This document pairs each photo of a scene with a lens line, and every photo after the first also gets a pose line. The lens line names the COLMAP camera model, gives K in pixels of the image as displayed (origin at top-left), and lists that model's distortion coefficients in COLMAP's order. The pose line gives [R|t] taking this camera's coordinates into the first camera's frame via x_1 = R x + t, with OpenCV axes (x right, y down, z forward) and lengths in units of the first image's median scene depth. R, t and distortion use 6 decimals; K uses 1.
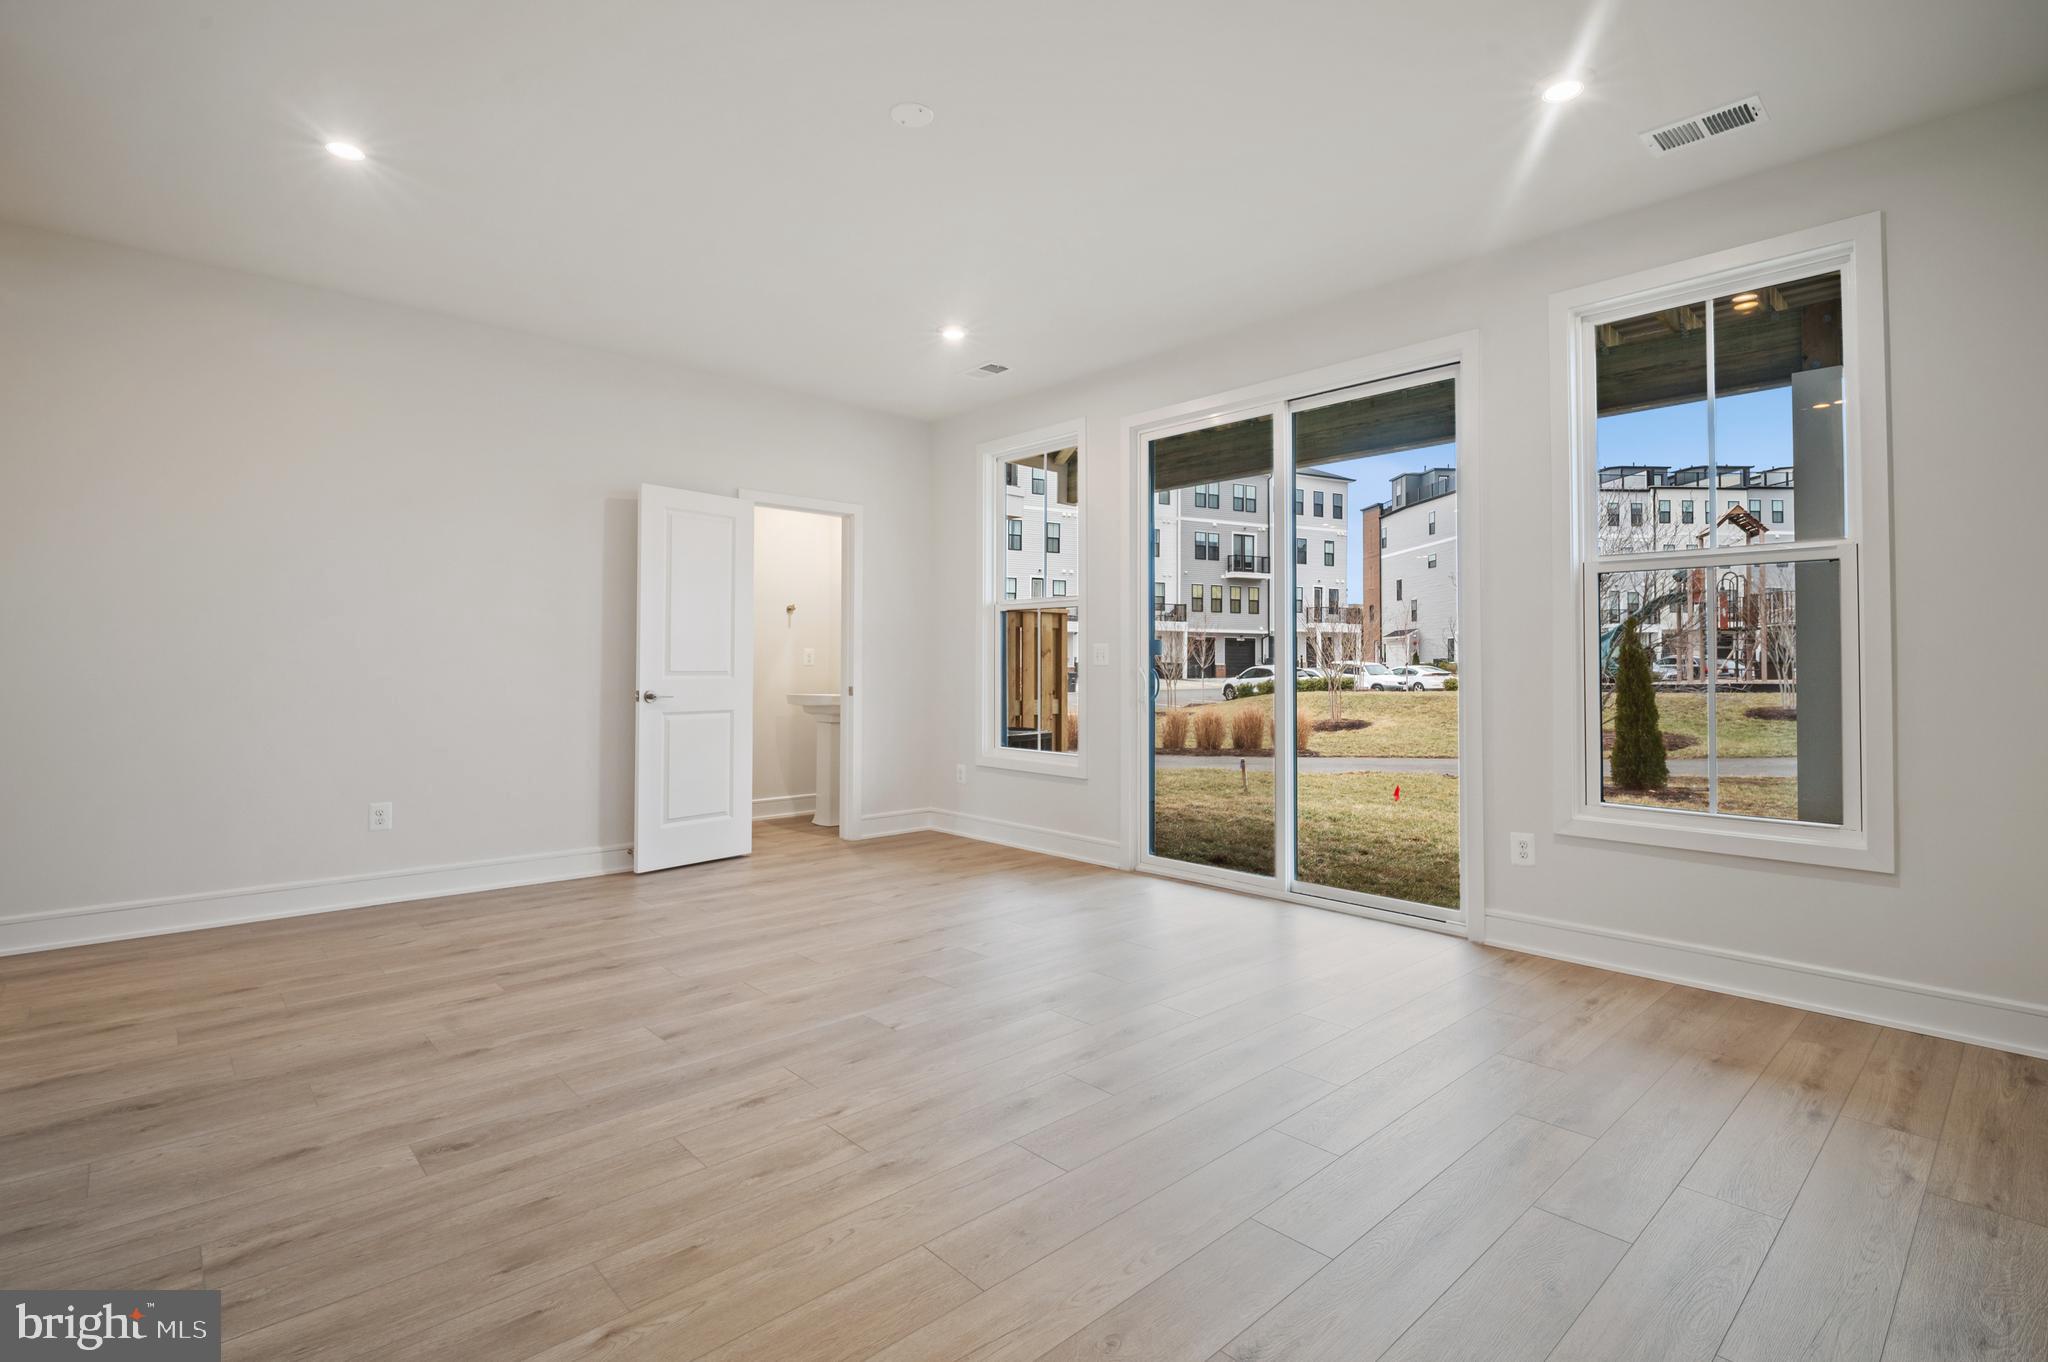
lens RADIAL K [[964.1, 0, 1001.3], [0, 964.1, 663.4], [0, 0, 1]] dist [-0.004219, -0.002457]
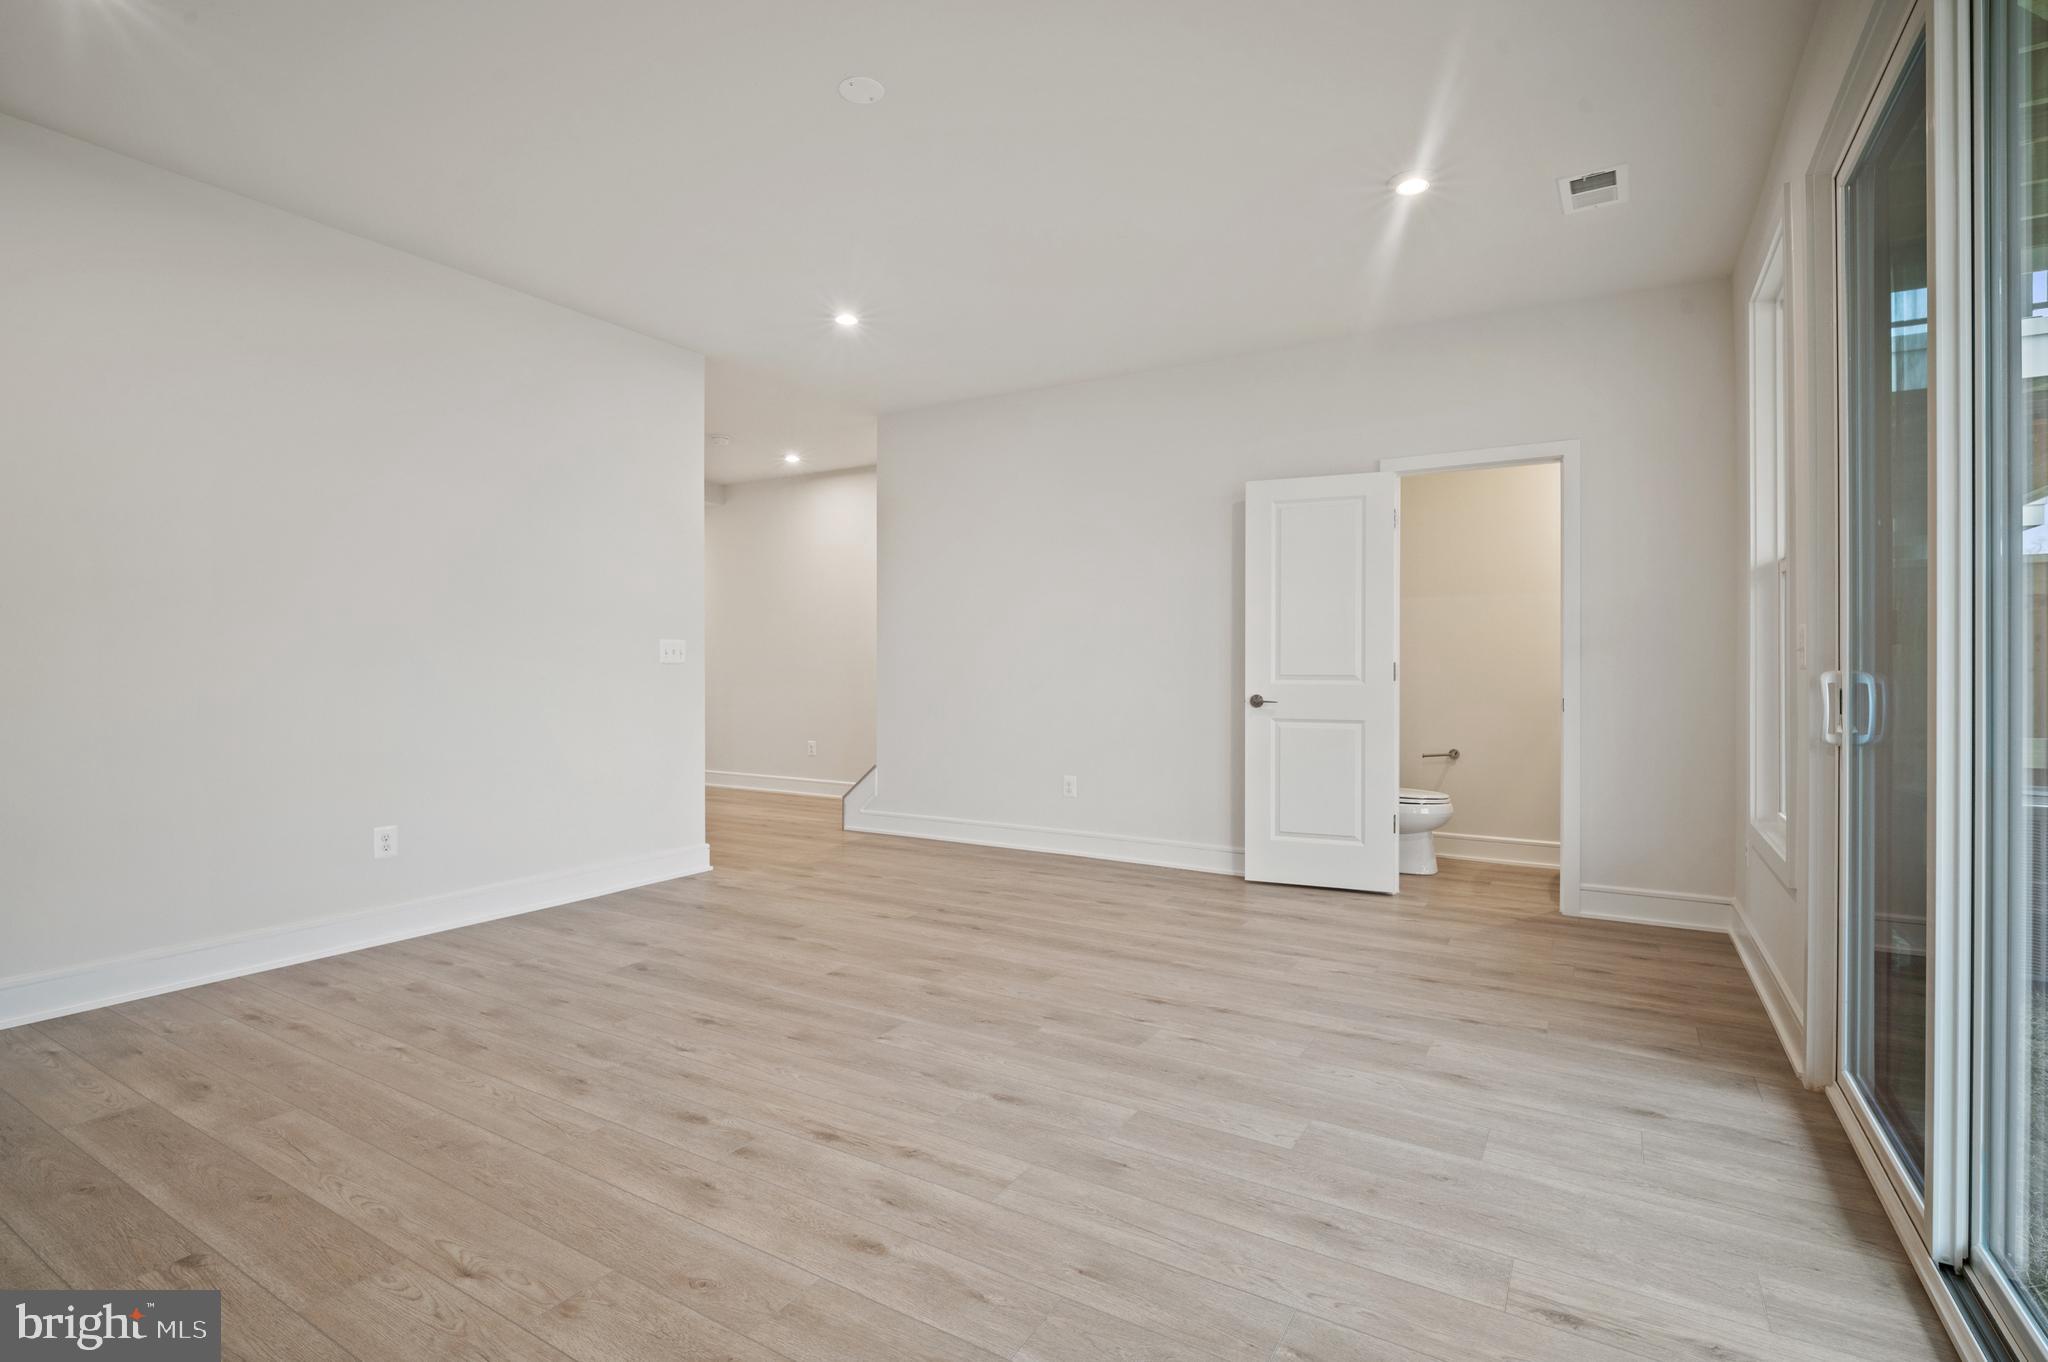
lens RADIAL K [[964.1, 0, 1009.1], [0, 964.1, 681.3], [0, 0, 1]] dist [-0.004219, -0.002457]
pose [[0.288018, 0.010680, -0.957565, 0.892202], [0.001287, 0.999933, 0.011539, 0.005918], [0.957624, -0.004556, 0.287985, 0.881767]]
